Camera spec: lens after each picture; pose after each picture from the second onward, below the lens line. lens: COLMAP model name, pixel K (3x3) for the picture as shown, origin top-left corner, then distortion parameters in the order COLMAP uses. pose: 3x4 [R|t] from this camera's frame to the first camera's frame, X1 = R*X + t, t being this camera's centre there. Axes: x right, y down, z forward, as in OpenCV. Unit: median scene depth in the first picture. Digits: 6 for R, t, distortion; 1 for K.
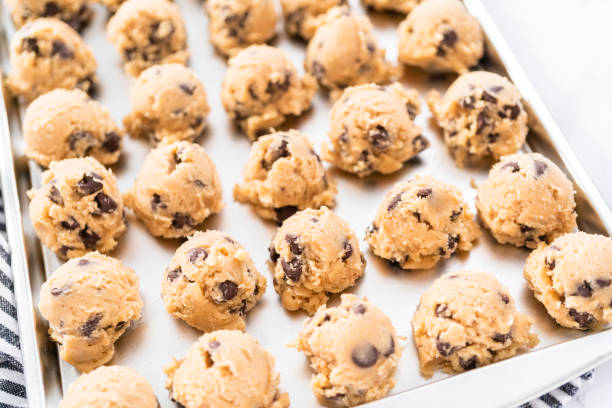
lens RADIAL K [[892.2, 0, 306.0], [0, 892.2, 204.0], [0, 0, 1]] dist [0.062819, 0.141791]
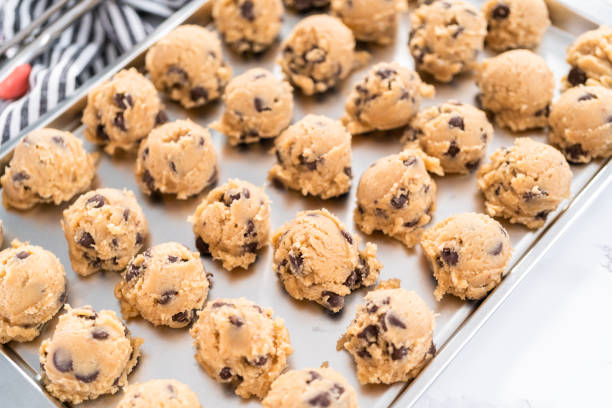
lens RADIAL K [[892.2, 0, 306.0], [0, 892.2, 204.0], [0, 0, 1]] dist [0.062819, 0.141791]
pose [[0.518864, 0.721166, -0.459020, 0.509689], [-0.679040, 0.673886, 0.291174, -0.424806], [0.519312, 0.160613, 0.839356, 0.143632]]
